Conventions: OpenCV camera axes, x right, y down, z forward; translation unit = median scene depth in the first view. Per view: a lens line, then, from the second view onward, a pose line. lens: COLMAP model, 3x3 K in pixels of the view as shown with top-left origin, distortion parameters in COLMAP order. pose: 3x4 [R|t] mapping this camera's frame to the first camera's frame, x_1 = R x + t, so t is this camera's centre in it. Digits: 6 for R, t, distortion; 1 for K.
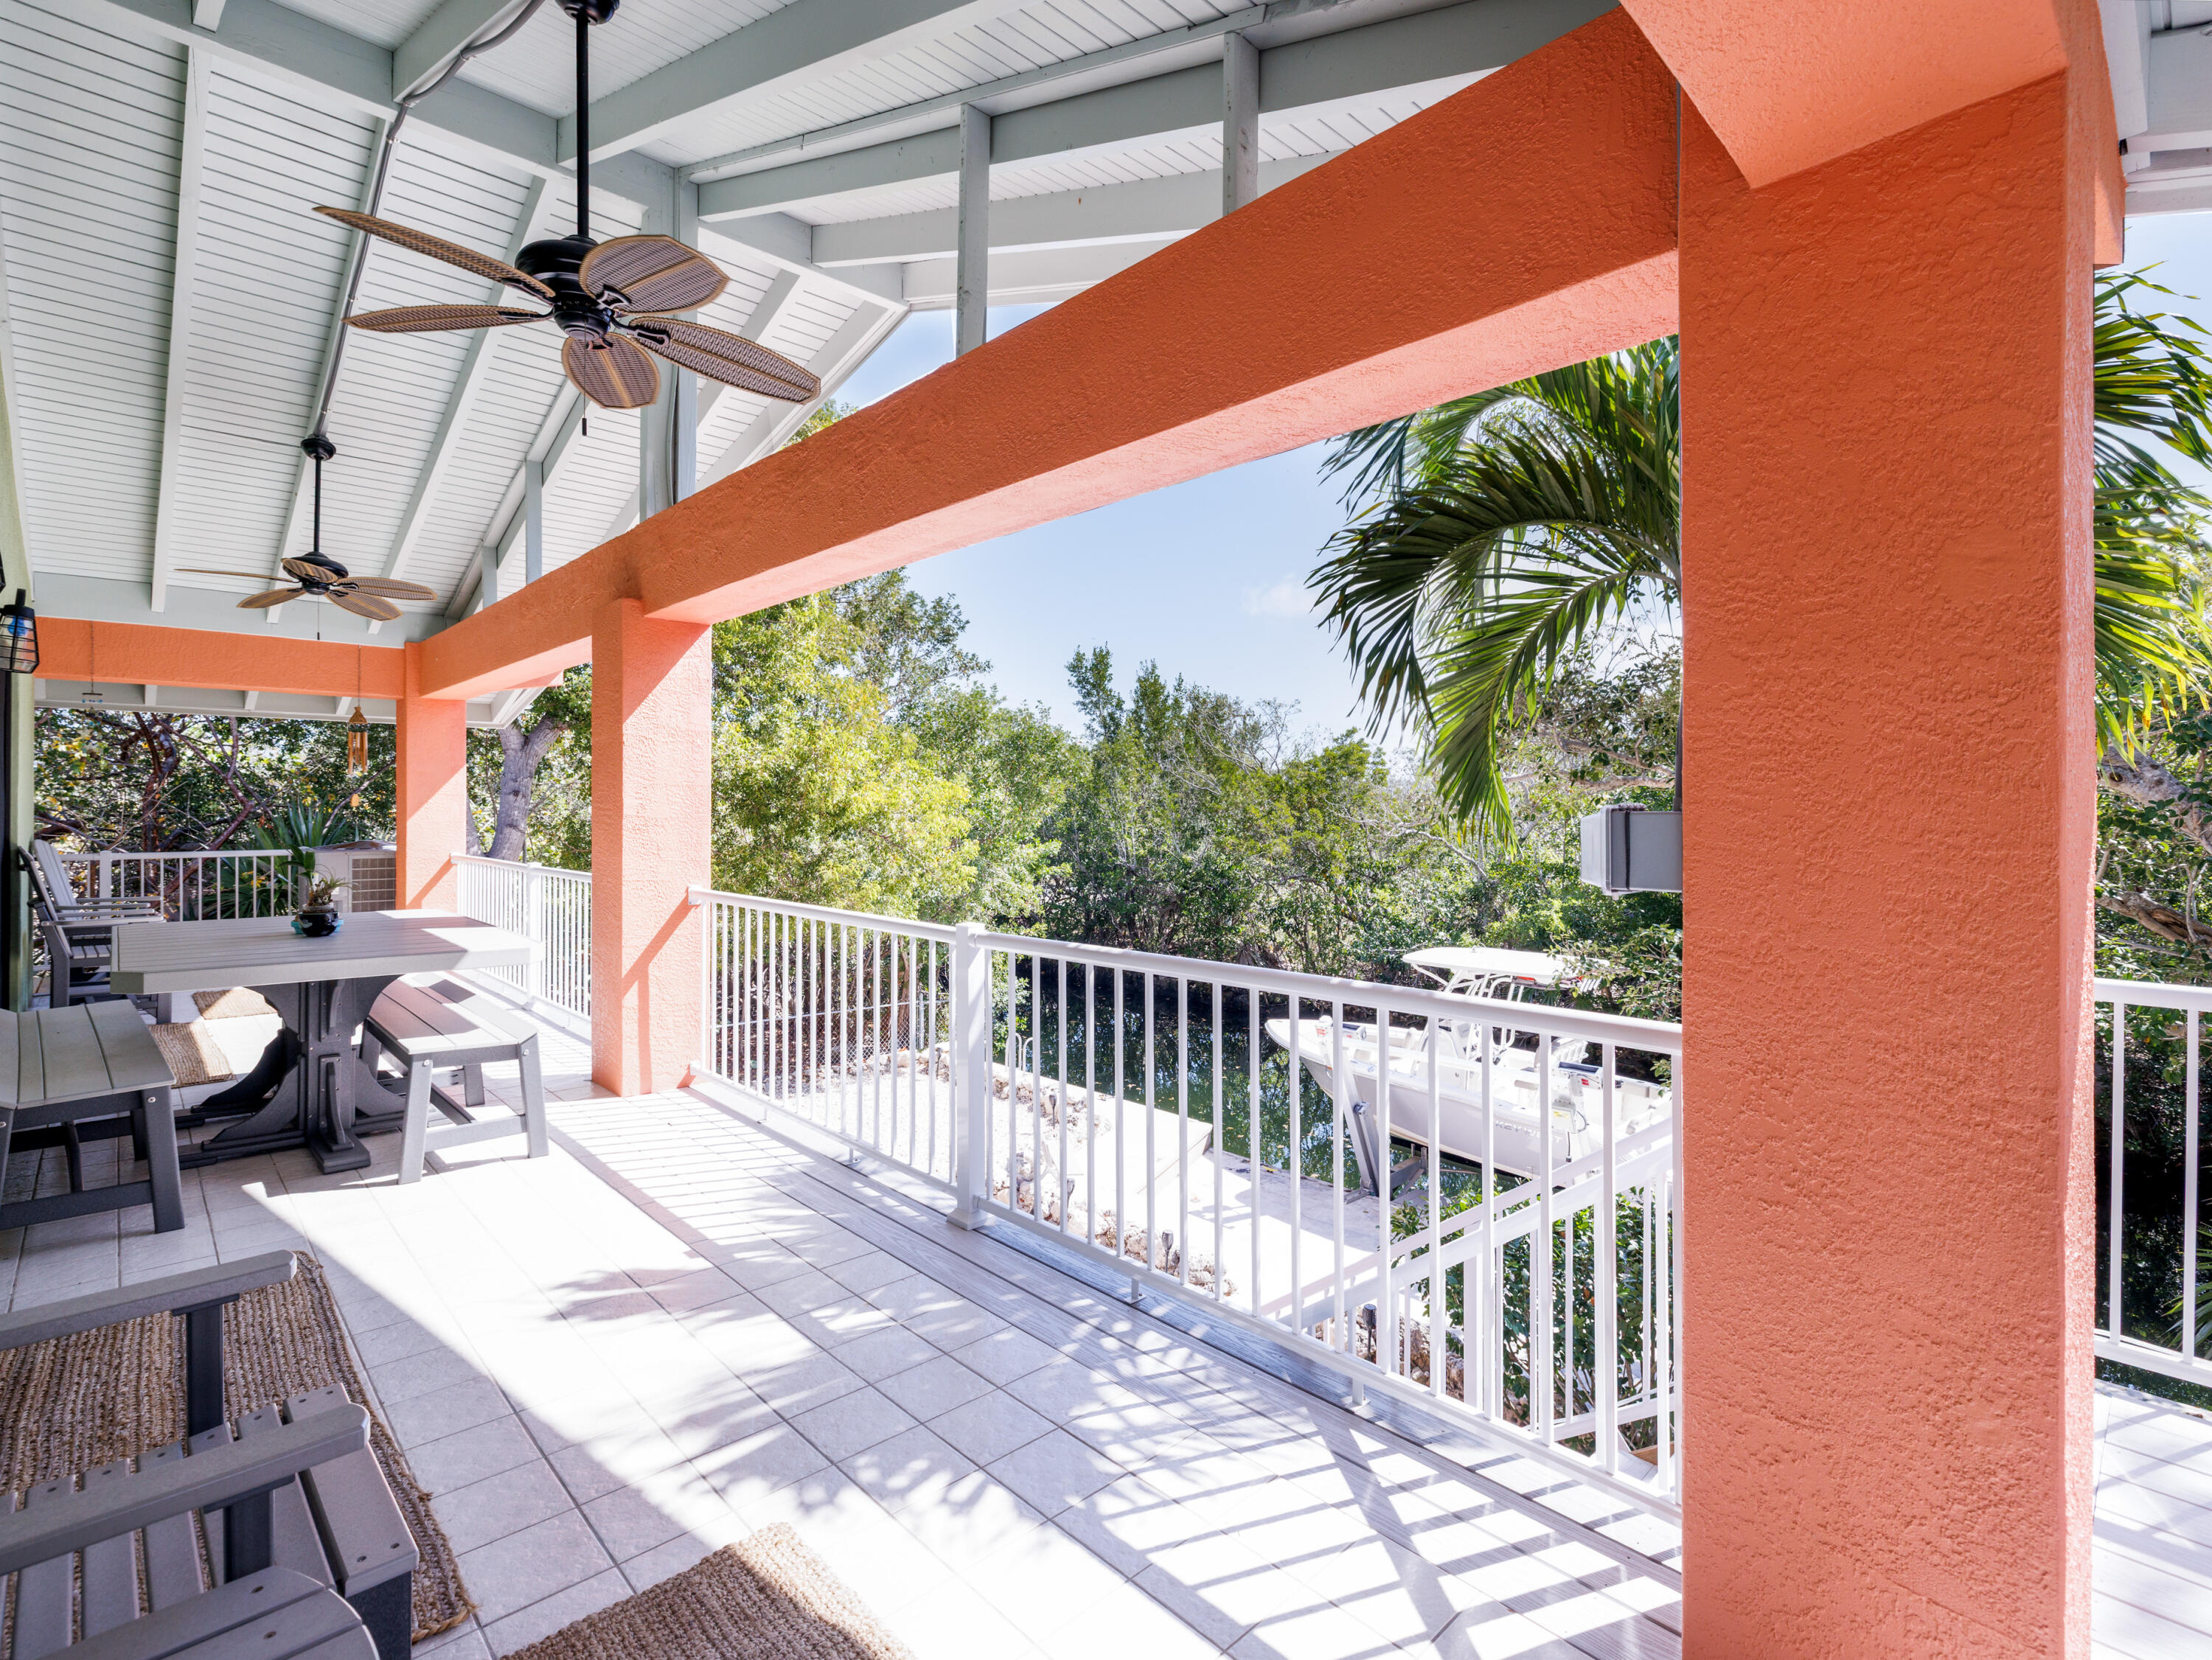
lens RADIAL K [[1054.9, 0, 1104.4], [0, 1054.9, 822.2], [0, 0, 1]] dist [-0.004672, -0.001082]
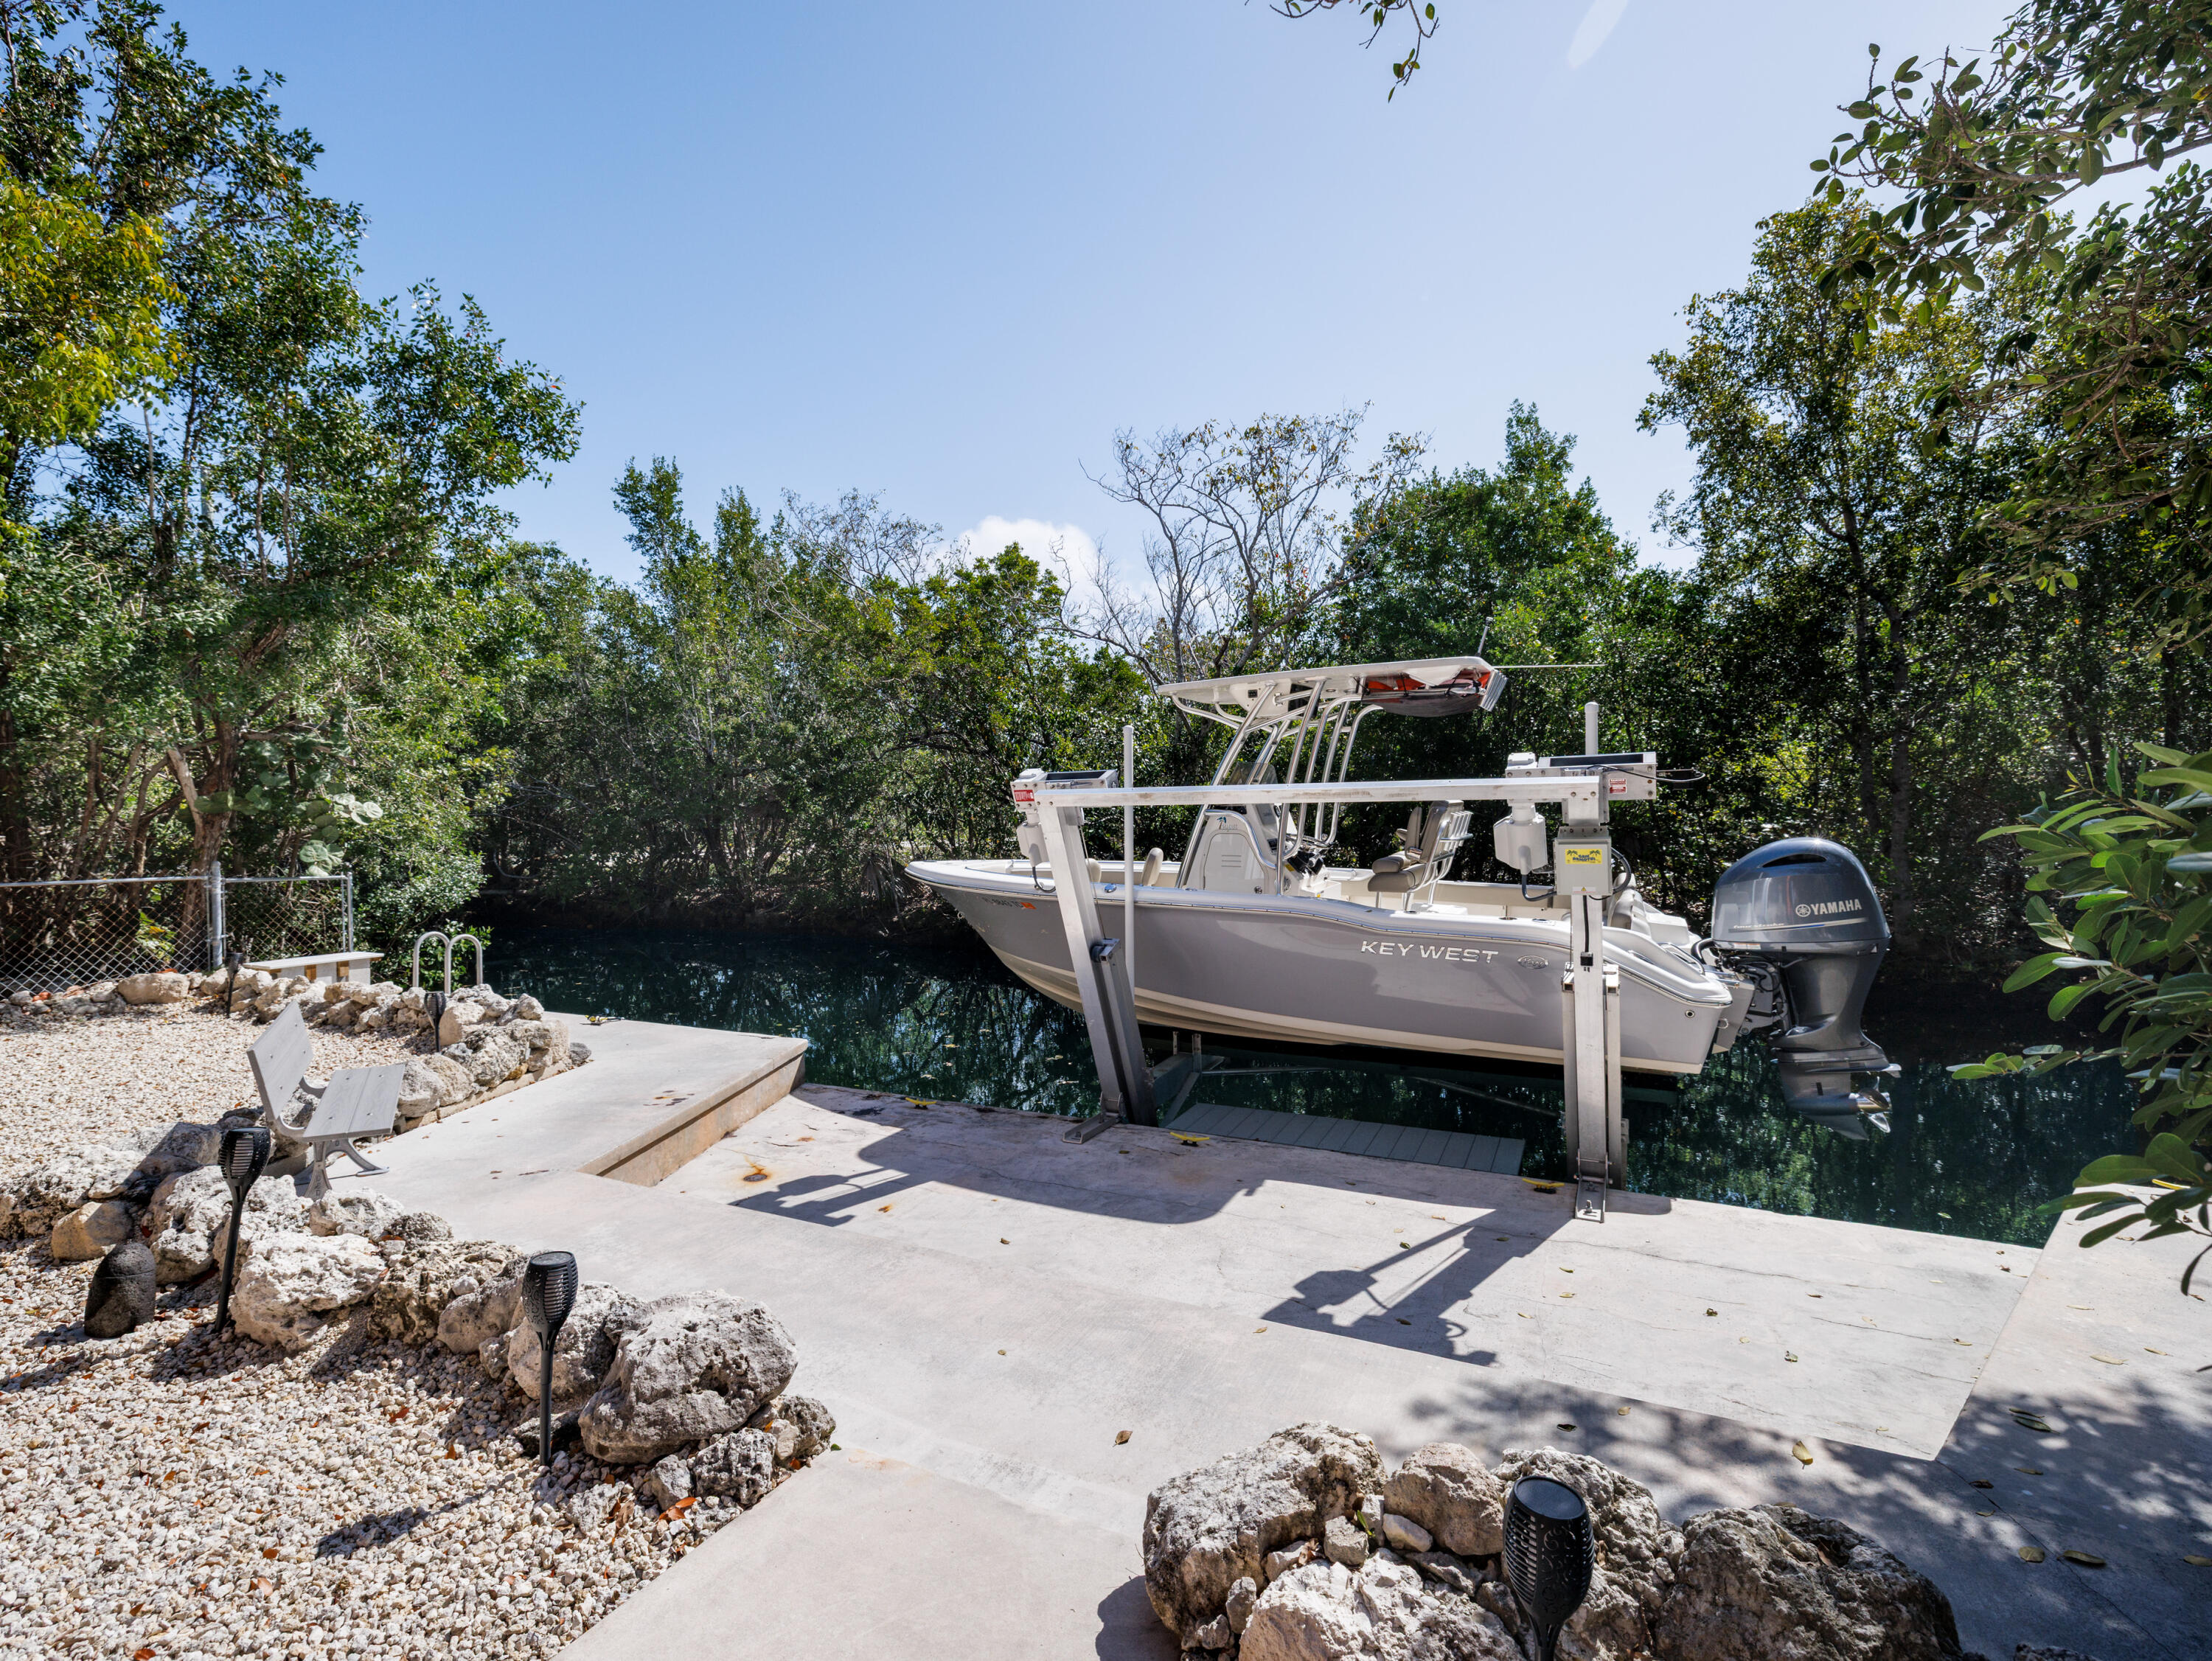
lens RADIAL K [[1055.0, 0, 1100.6], [0, 1055.0, 823.6], [0, 0, 1]] dist [-0.004672, -0.001082]
pose [[0.940126, -0.012494, 0.340598, 0.028300], [0.013942, 0.999901, -0.001802, 0.088301], [-0.340542, 0.006442, 0.940207, 0.217467]]
